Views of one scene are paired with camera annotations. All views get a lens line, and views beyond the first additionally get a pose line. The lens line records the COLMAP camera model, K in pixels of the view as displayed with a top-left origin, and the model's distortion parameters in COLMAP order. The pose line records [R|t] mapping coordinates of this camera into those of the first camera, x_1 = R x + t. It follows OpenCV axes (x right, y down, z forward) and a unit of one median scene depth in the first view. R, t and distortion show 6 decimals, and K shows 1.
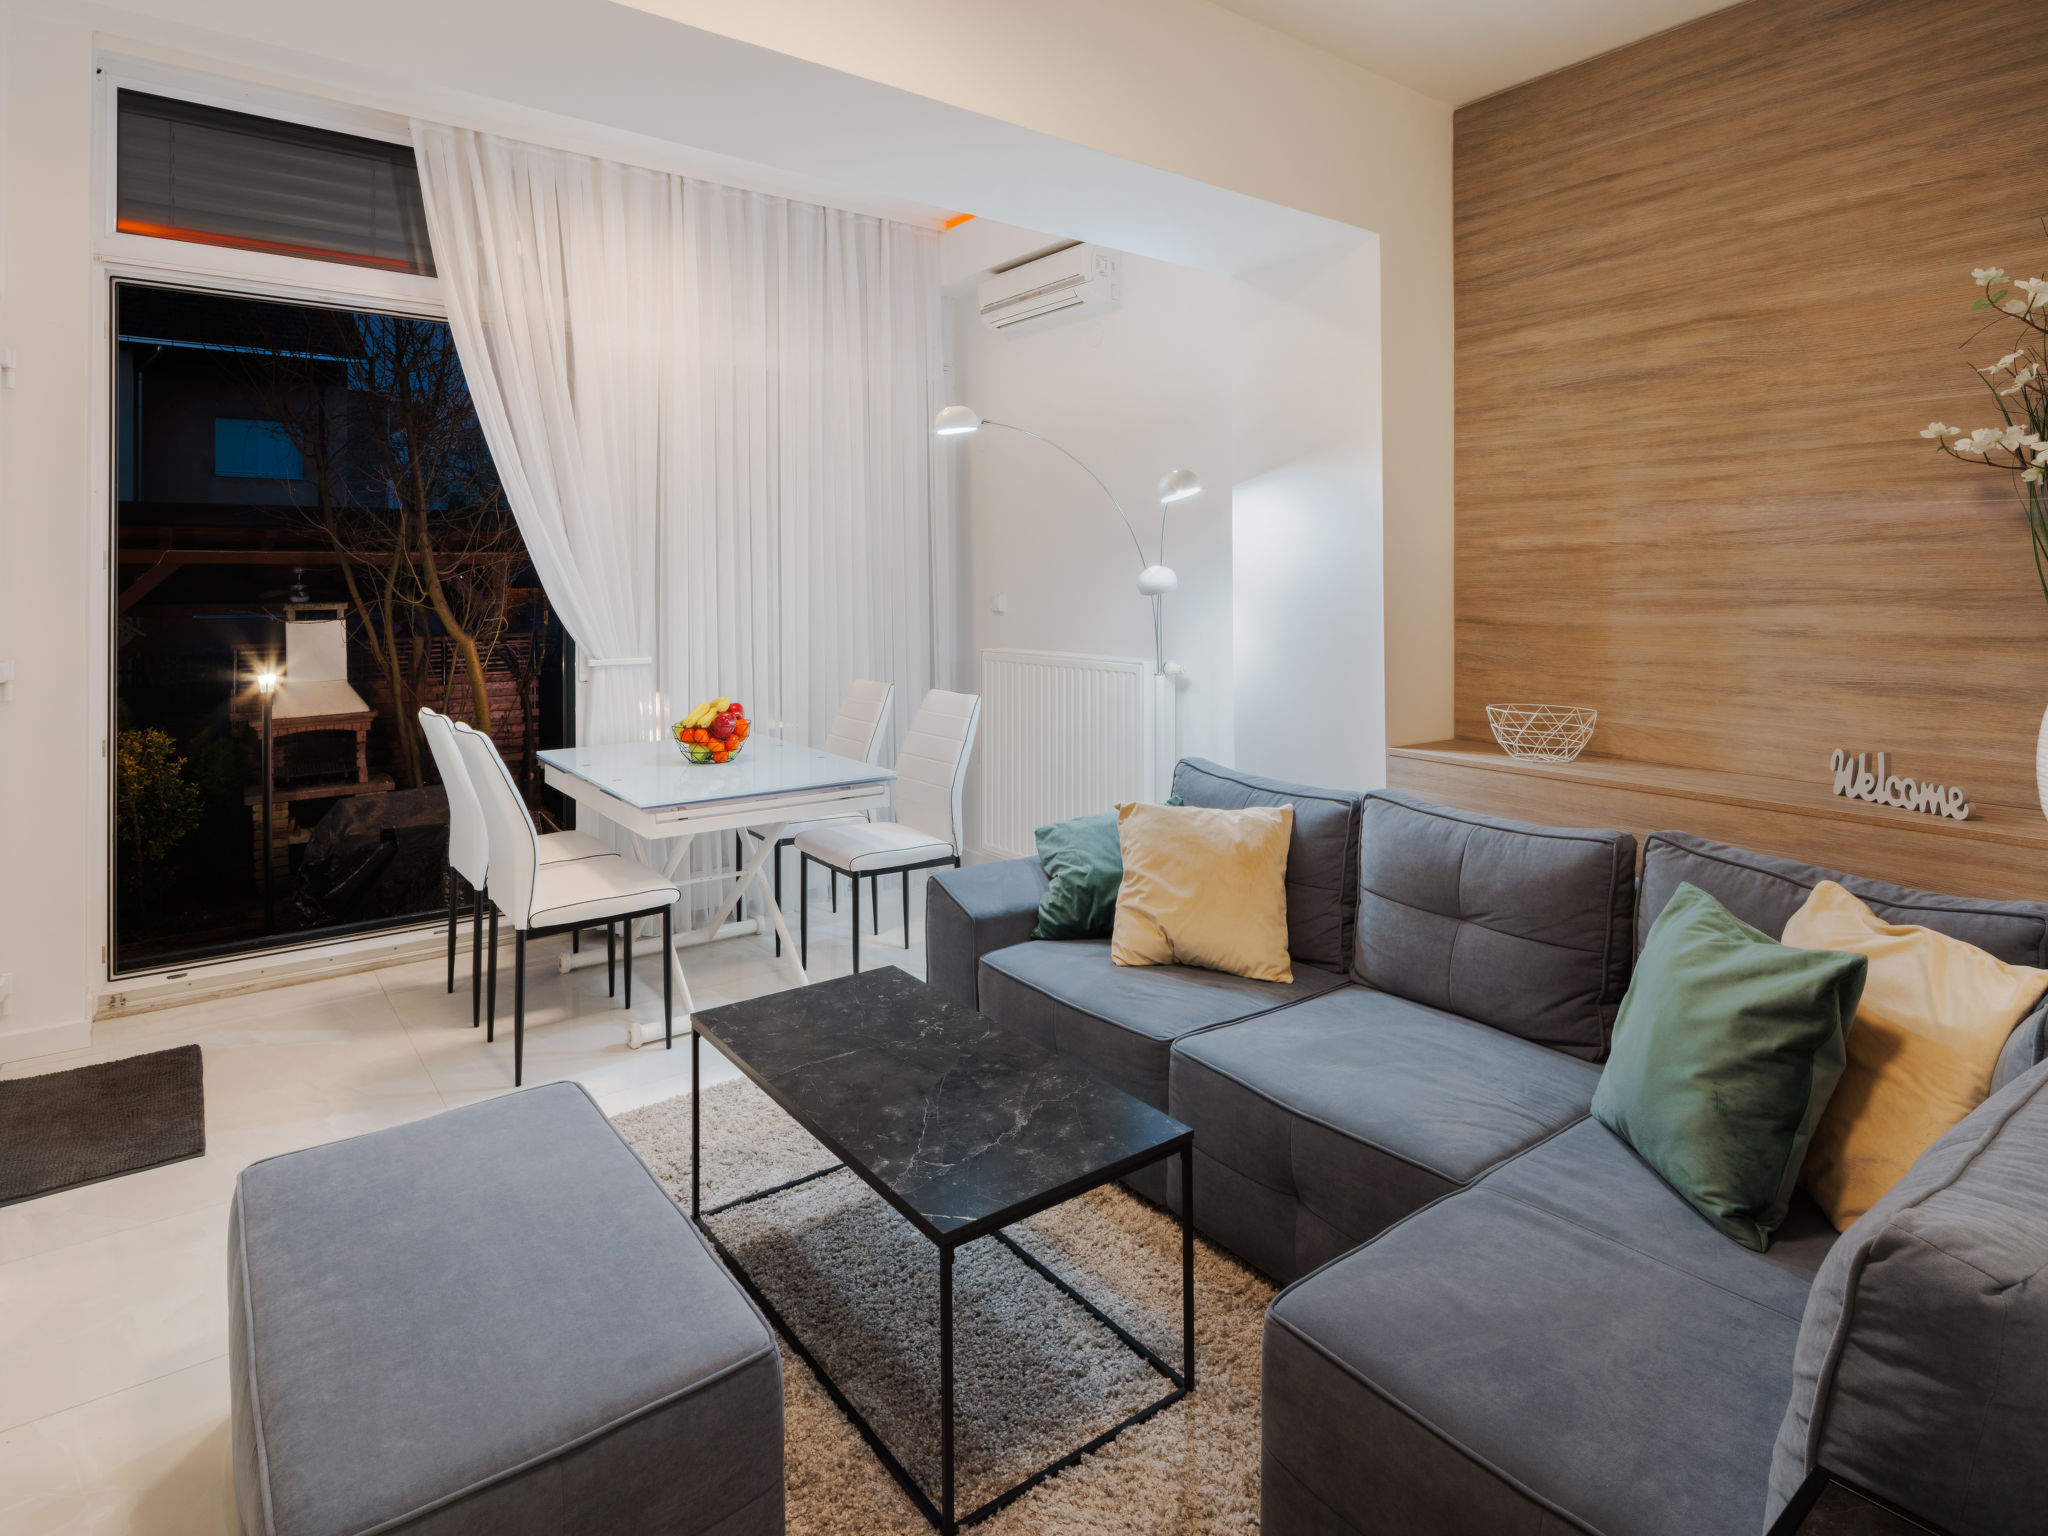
lens RADIAL K [[1116.7, 0, 1026.5], [0, 1116.7, 538.1], [0, 0, 1]] dist [0.001918, -0.002129]
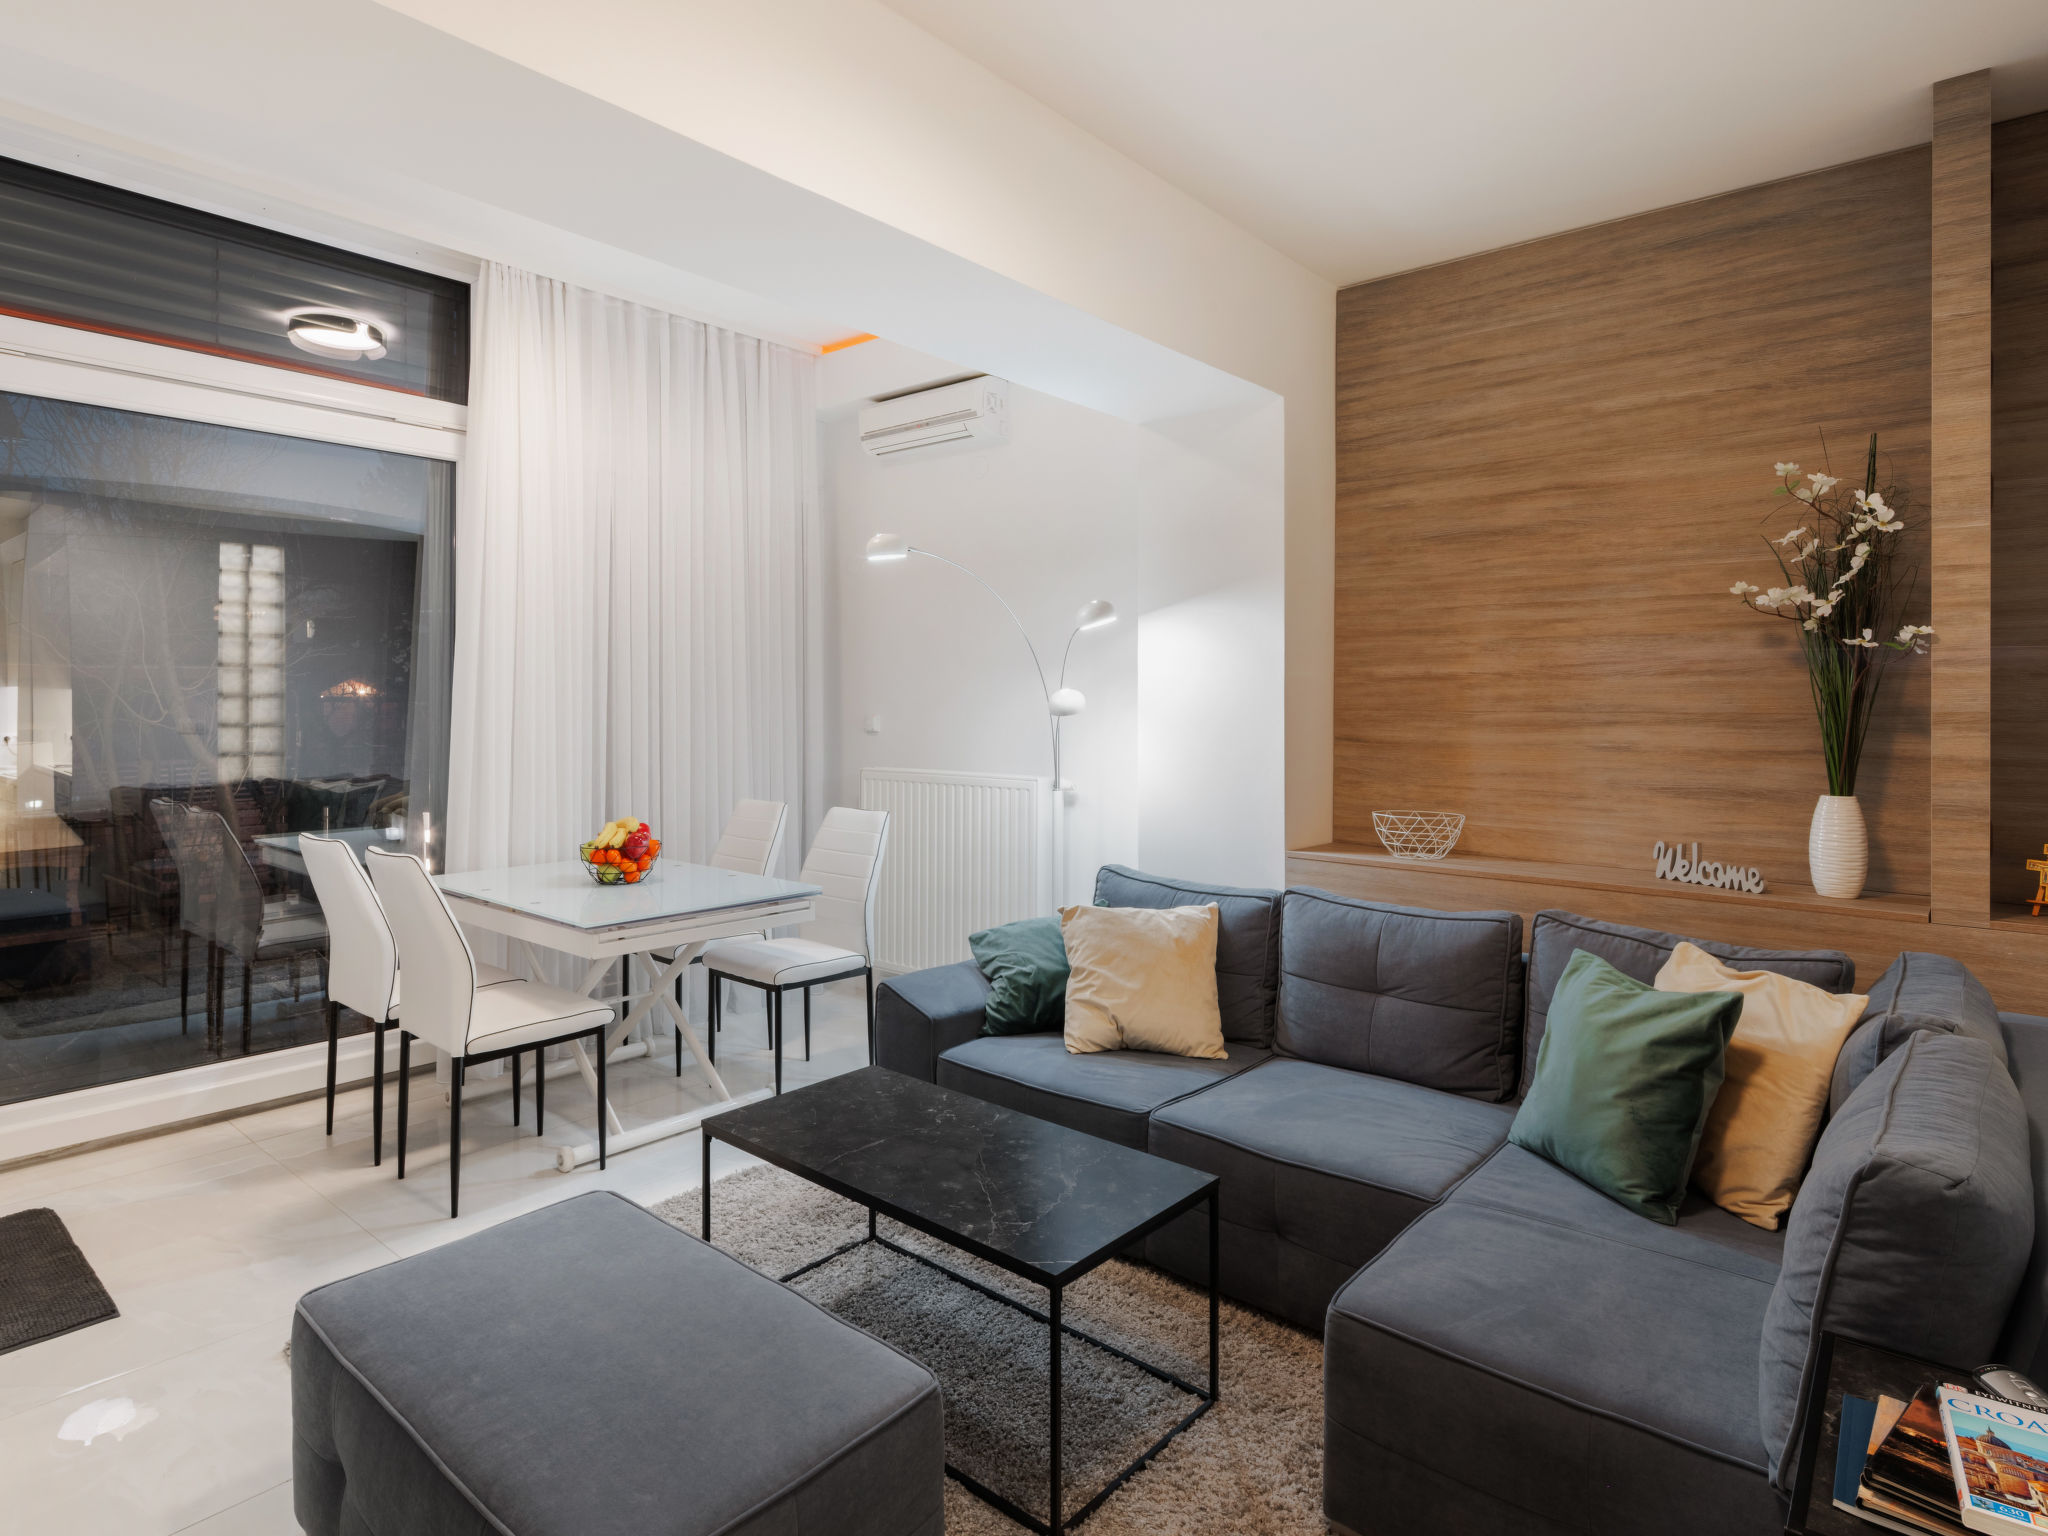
lens RADIAL K [[1113.1, 0, 1025.1], [0, 1113.1, 667.4], [0, 0, 1]] dist [0.003082, -0.001169]
pose [[0.977960, 0.012329, 0.208429, -0.207800], [-0.013797, 0.999889, 0.005592, -0.001662], [-0.208337, -0.008345, 0.978022, -0.058726]]
